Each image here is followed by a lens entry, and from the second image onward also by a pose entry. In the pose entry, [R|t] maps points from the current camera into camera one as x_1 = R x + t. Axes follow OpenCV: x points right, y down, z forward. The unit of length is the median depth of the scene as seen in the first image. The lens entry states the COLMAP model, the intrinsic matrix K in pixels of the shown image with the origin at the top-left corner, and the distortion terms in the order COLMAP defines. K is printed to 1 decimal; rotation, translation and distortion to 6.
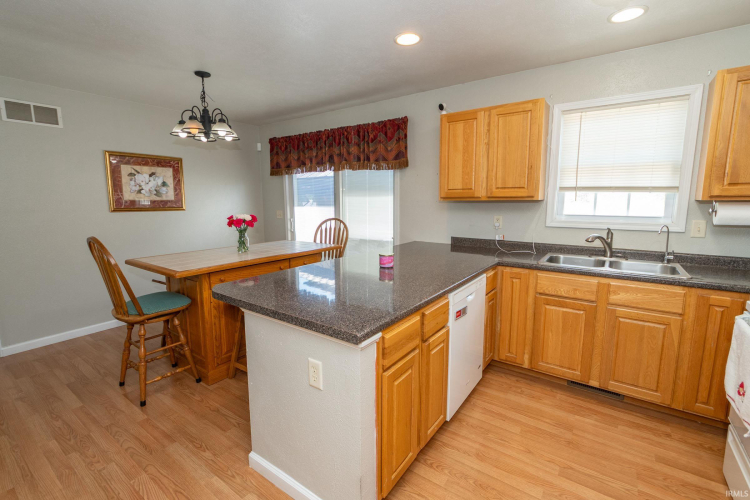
lens RADIAL K [[331.9, 0, 373.6], [0, 331.9, 246.0], [0, 0, 1]] dist [0.003071, 0.000392]
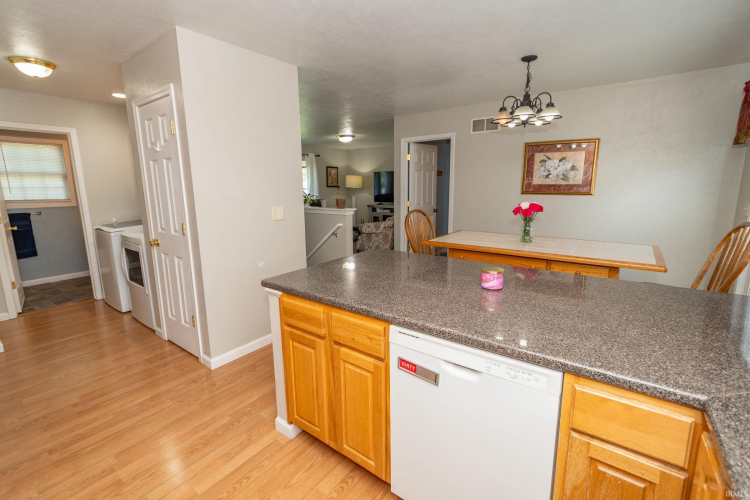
lens RADIAL K [[331.9, 0, 370.6], [0, 331.9, 249.3], [0, 0, 1]] dist [0.003071, 0.000392]
pose [[-0.036277, 0.206836, -0.977703, 0.560416], [-0.134715, 0.968405, 0.209868, -0.103644], [0.990220, 0.139324, -0.007267, 0.585987]]
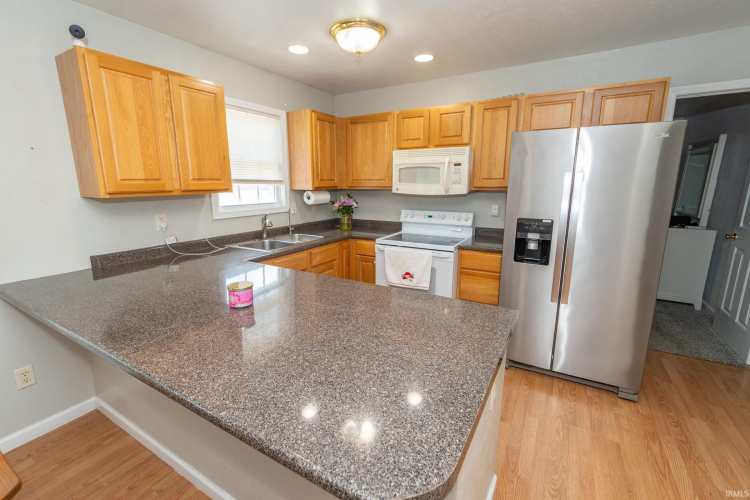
lens RADIAL K [[331.9, 0, 363.6], [0, 331.9, 244.4], [0, 0, 1]] dist [0.003071, 0.000392]
pose [[-0.066201, -0.180954, 0.981261, -0.459899], [0.147029, 0.970914, 0.188965, -0.106161], [-0.986914, 0.156784, -0.037670, 0.614150]]
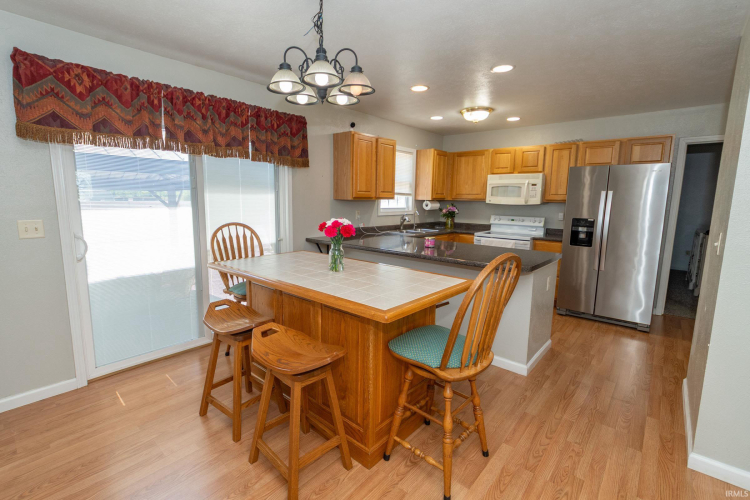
lens RADIAL K [[331.9, 0, 368.1], [0, 331.9, 243.5], [0, 0, 1]] dist [0.003071, 0.000392]
pose [[0.122644, -0.129675, 0.983942, -1.083257], [0.127656, 0.985252, 0.113936, -0.114997], [-0.984207, 0.111633, 0.137389, 0.829590]]
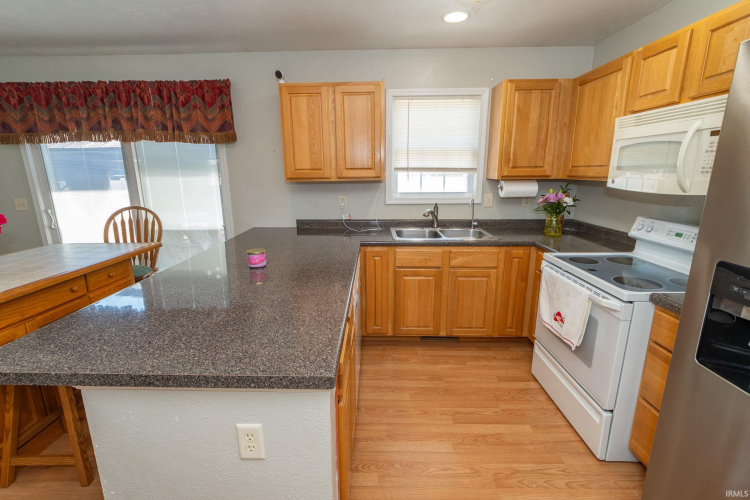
lens RADIAL K [[331.9, 0, 367.8], [0, 331.9, 243.7], [0, 0, 1]] dist [0.003071, 0.000392]
pose [[0.829682, -0.125111, 0.544036, -0.136837], [0.085668, 0.991554, 0.097377, -0.040192], [-0.551624, -0.034186, 0.833392, 0.122338]]
